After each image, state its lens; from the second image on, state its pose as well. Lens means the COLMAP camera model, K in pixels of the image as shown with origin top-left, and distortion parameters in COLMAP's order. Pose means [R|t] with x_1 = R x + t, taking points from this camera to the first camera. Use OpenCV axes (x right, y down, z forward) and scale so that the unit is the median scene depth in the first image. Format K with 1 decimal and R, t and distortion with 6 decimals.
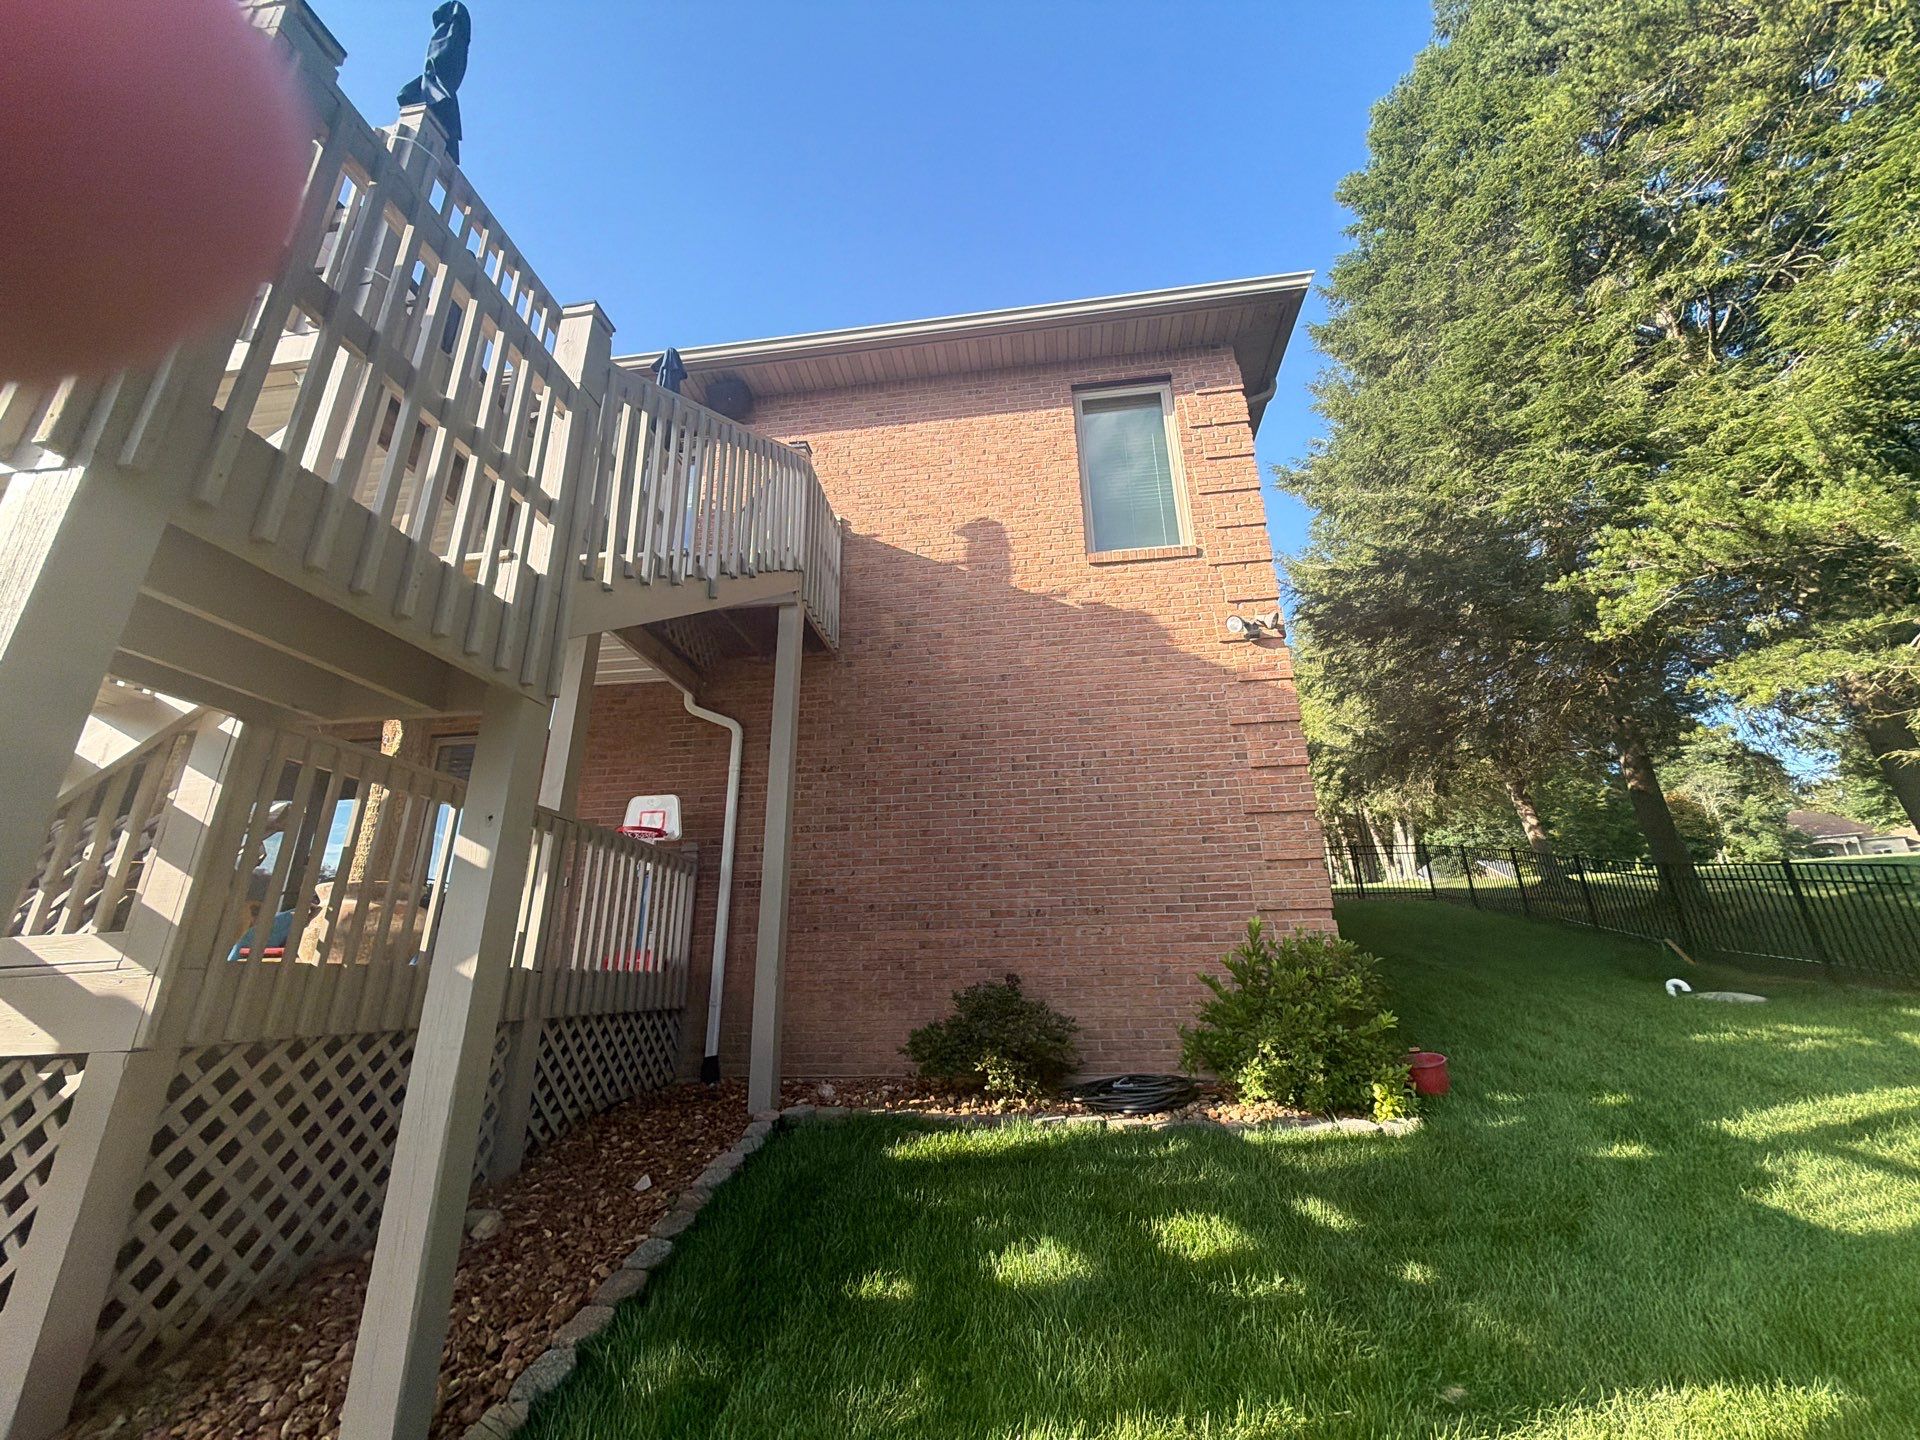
lens RADIAL K [[766.9, 0, 960.0], [0, 766.9, 720.0], [0, 0, 1]] dist [0.000690, 0.000088]
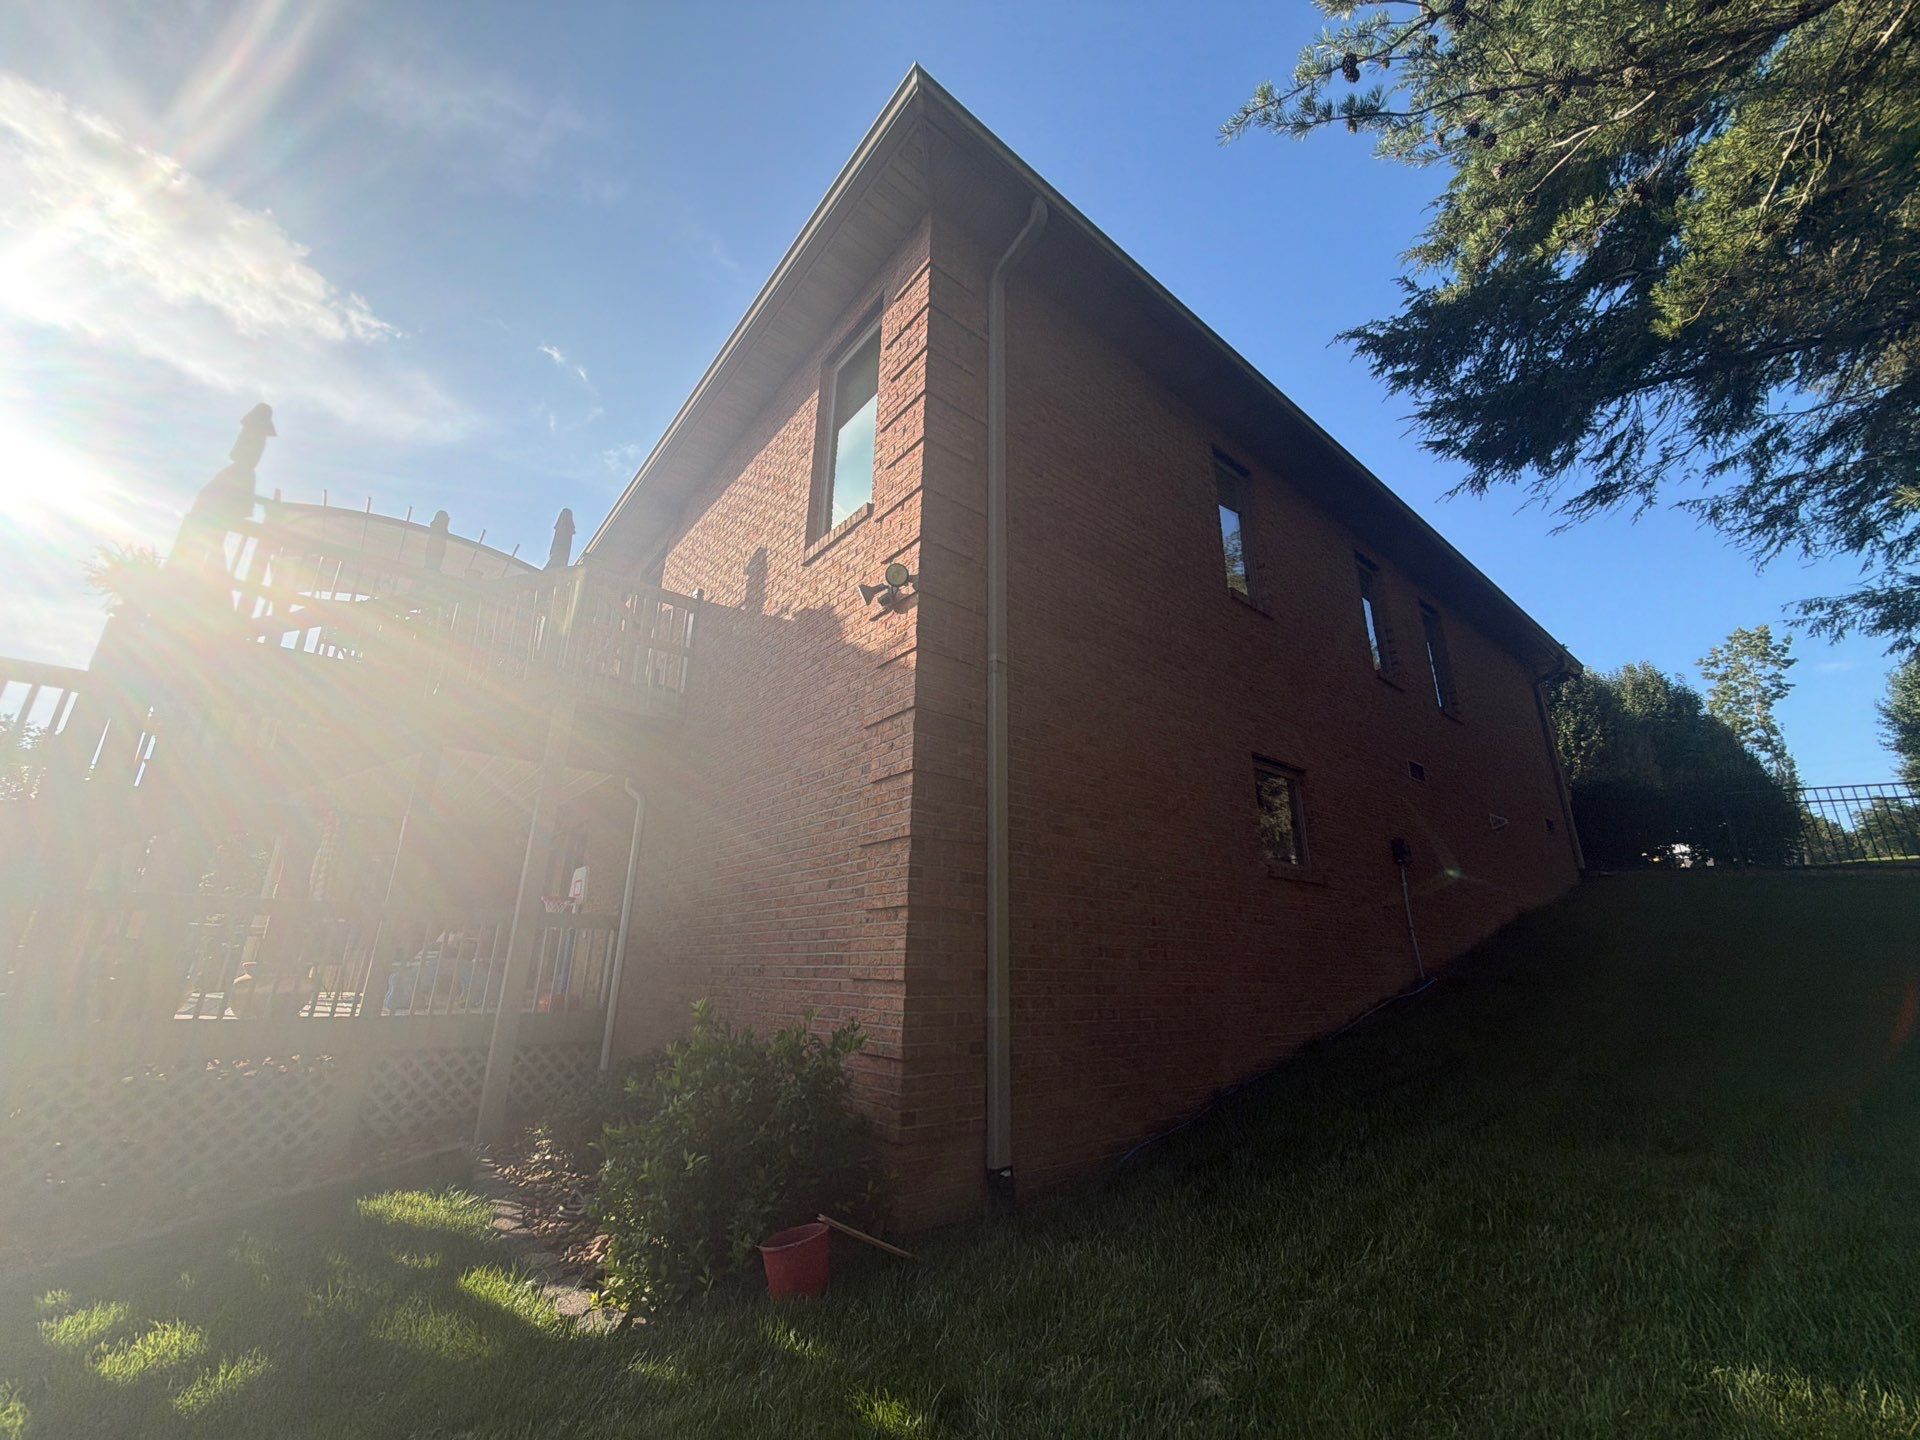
lens RADIAL K [[766.9, 0, 960.0], [0, 766.9, 720.0], [0, 0, 1]] dist [0.000690, 0.000088]
pose [[0.731140, -0.191908, -0.654680, 0.854875], [0.200536, 0.977682, -0.062634, 0.059841], [0.652089, -0.085492, 0.753307, 0.452493]]
